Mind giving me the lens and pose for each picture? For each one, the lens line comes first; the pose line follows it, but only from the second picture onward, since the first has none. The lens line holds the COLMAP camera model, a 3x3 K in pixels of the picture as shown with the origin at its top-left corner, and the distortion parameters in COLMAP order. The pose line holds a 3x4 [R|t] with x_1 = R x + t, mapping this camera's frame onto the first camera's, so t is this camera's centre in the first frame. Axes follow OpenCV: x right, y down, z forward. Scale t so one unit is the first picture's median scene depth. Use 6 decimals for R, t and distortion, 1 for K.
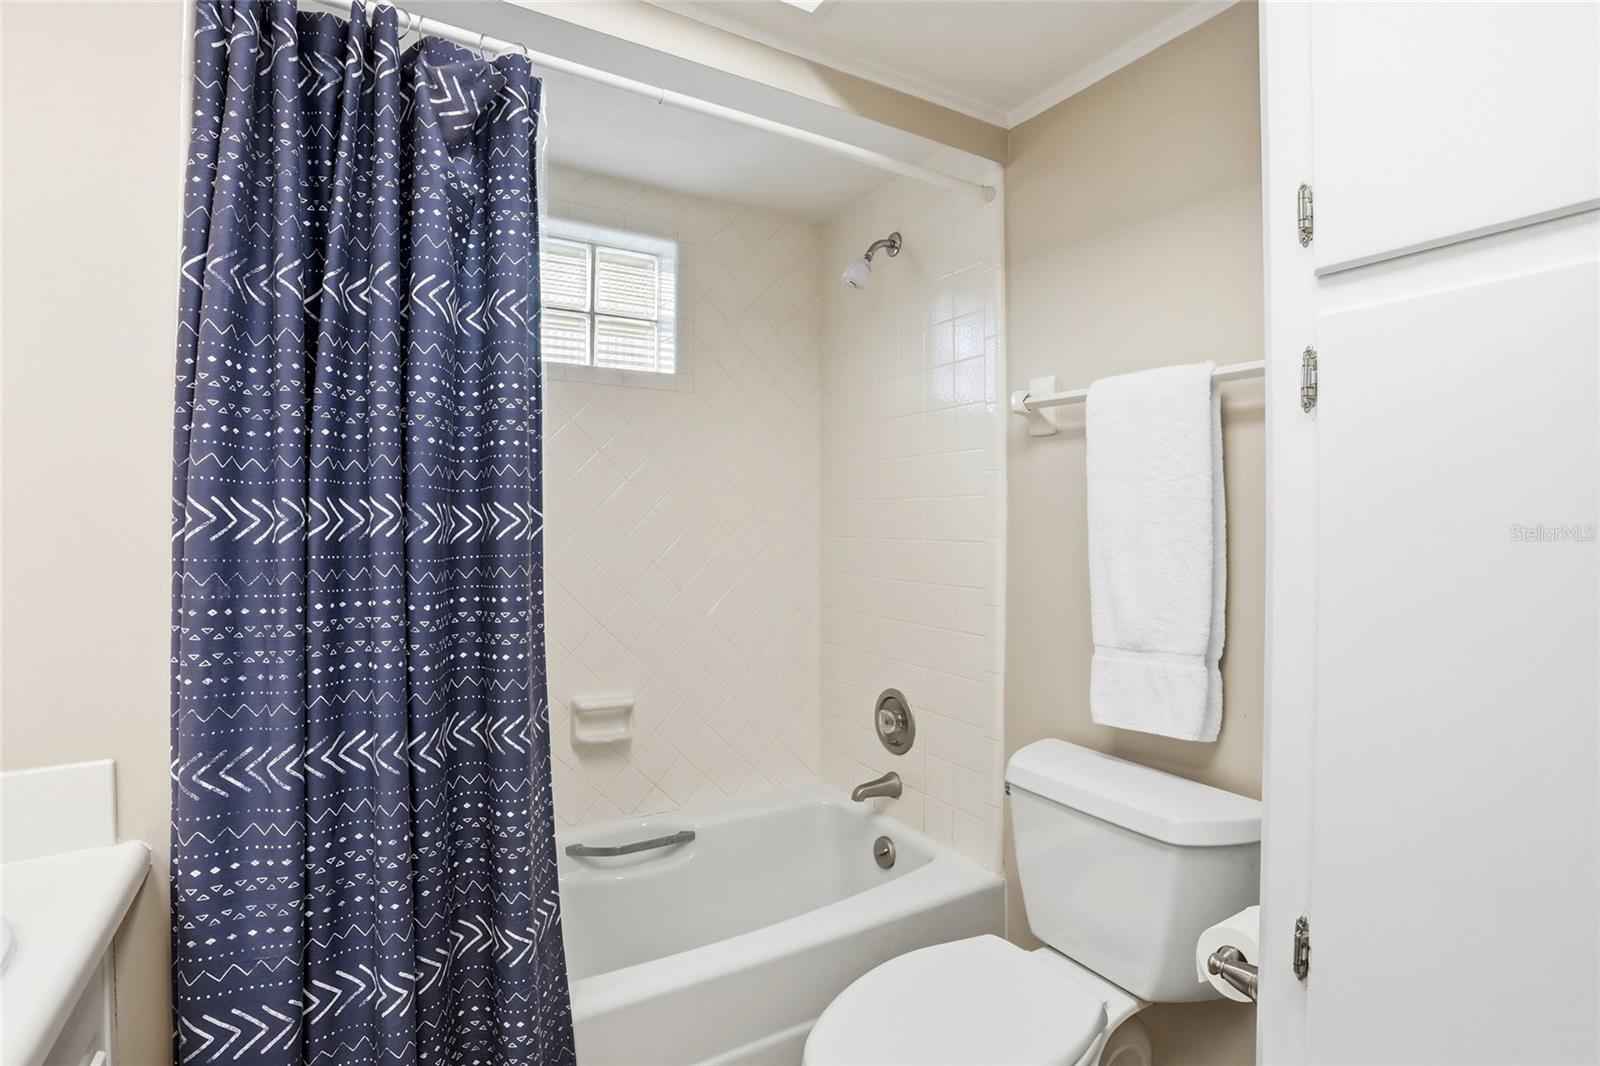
lens RADIAL K [[787.7, 0, 803.9], [0, 787.7, 521.8], [0, 0, 1]] dist [-0.050598, 0.012340]
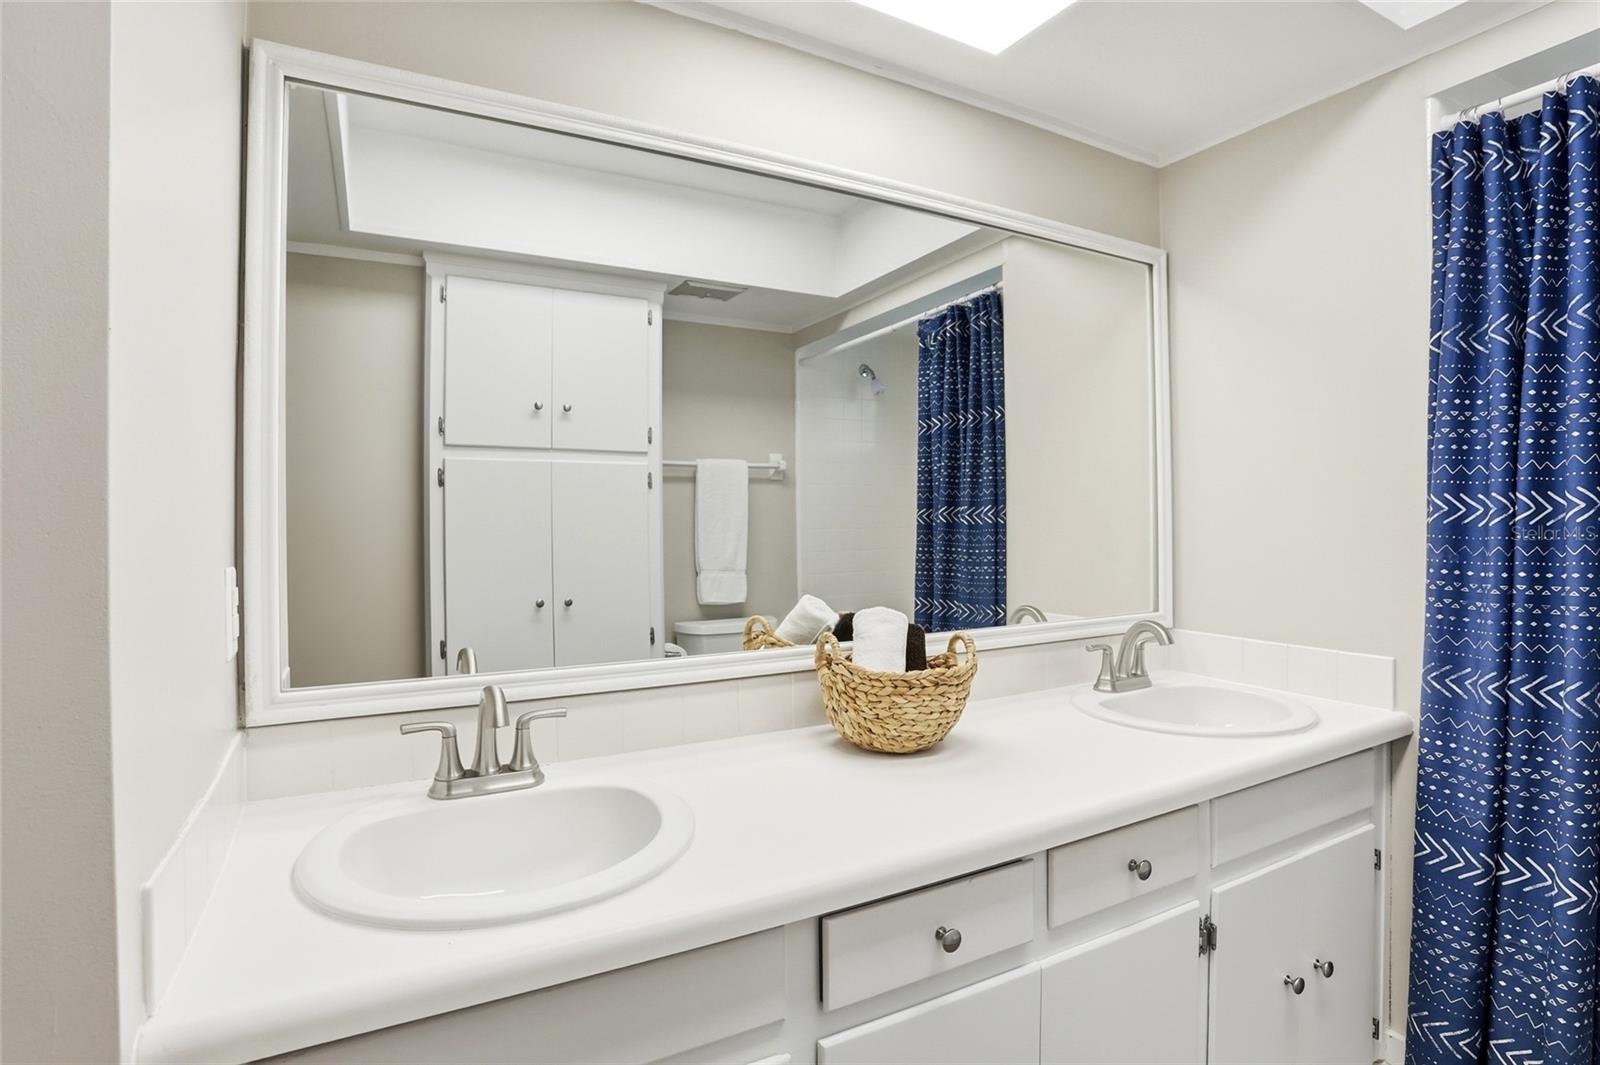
lens RADIAL K [[787.7, 0, 803.9], [0, 787.7, 522.6], [0, 0, 1]] dist [-0.050598, 0.012340]
pose [[-0.063515, 0.009569, -0.997935, 0.760234], [0.006347, 0.999938, 0.009184, 0.001468], [0.997961, -0.005750, -0.063572, -0.142984]]
